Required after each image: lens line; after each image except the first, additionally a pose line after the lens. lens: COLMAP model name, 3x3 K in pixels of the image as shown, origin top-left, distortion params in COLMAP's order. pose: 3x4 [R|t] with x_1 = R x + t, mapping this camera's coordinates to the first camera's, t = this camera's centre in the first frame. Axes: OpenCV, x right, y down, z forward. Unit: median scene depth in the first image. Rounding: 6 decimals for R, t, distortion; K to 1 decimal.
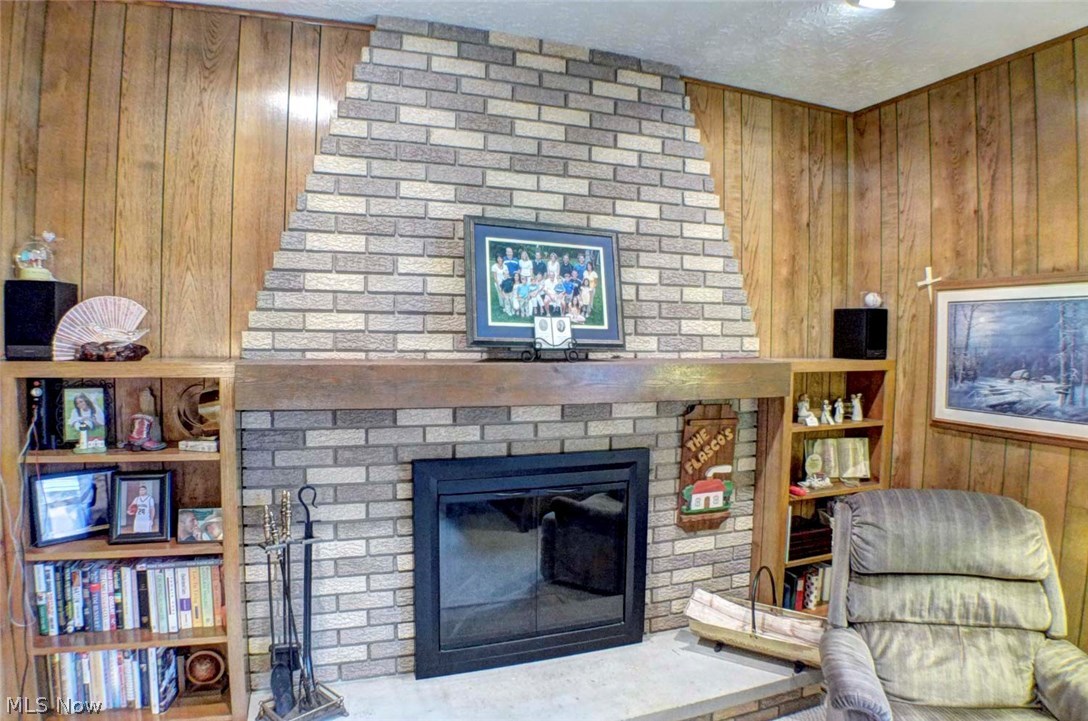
lens RADIAL K [[652.4, 0, 557.6], [0, 652.4, 339.6], [0, 0, 1]] dist [-0.118557, 0.016470]
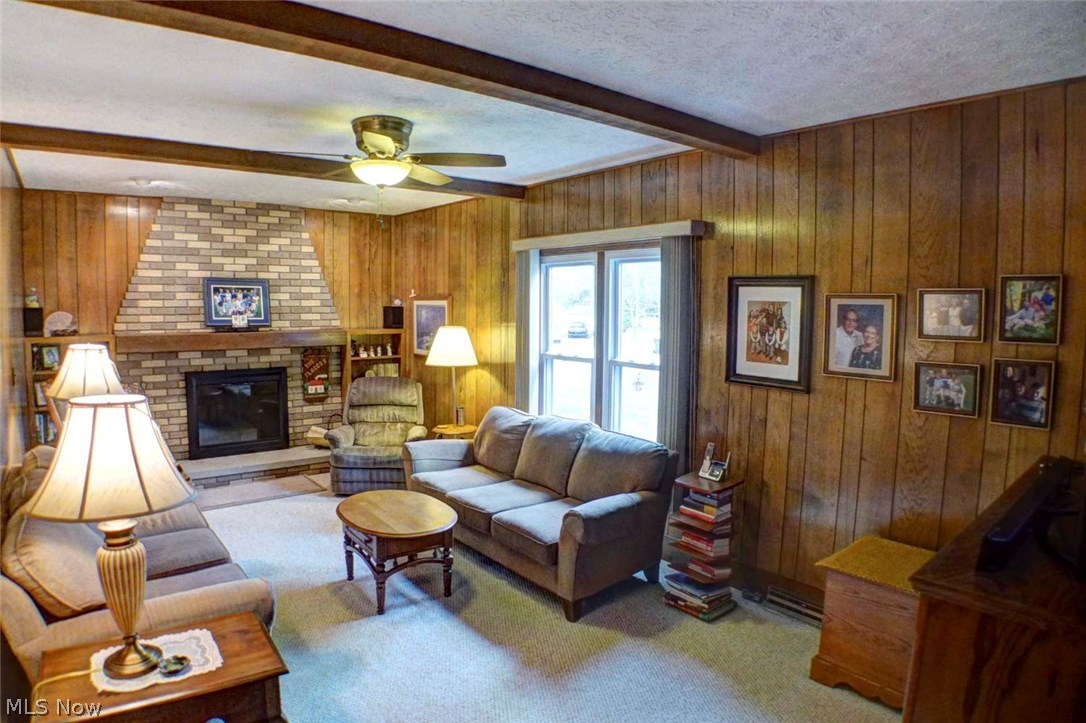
lens RADIAL K [[651.2, 0, 542.7], [0, 651.2, 352.1], [0, 0, 1]] dist [-0.118557, 0.016470]
pose [[0.957245, -0.025577, 0.288147, 0.406368], [0.004818, 0.997355, 0.072523, -0.064157], [-0.289239, -0.068034, 0.954836, -1.728319]]
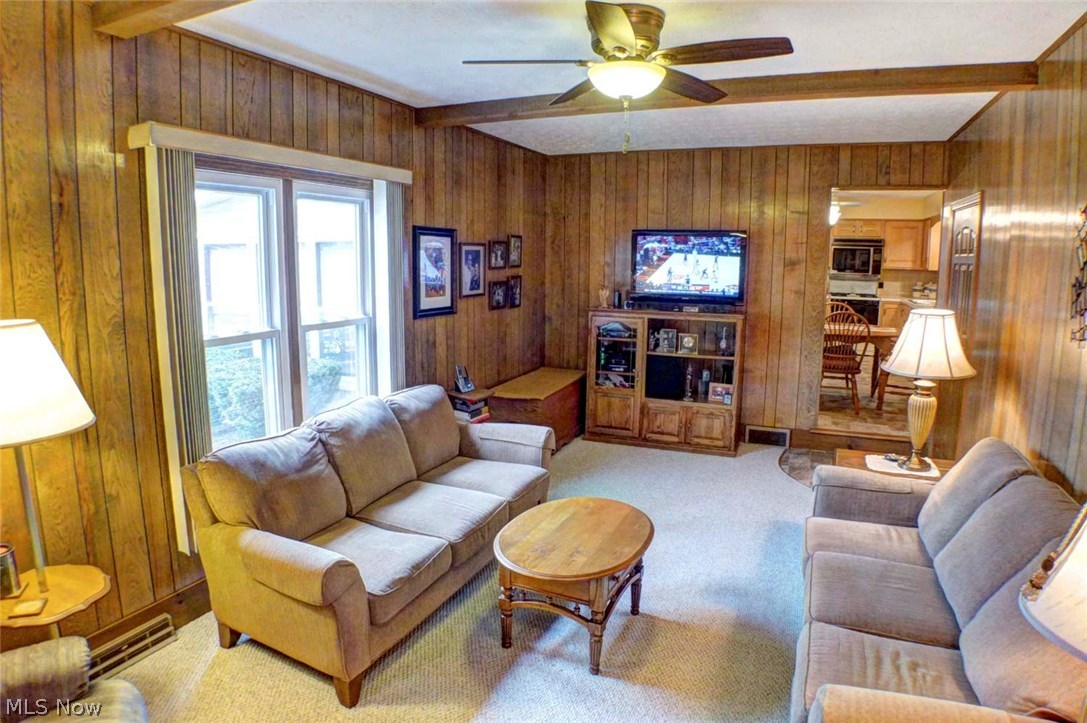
lens RADIAL K [[651.8, 0, 541.7], [0, 651.8, 363.4], [0, 0, 1]] dist [-0.118557, 0.016470]
pose [[-0.718674, -0.117463, 0.685354, -1.232348], [0.002716, 0.985147, 0.171692, -0.058829], [-0.695342, 0.125252, -0.707680, 4.541570]]
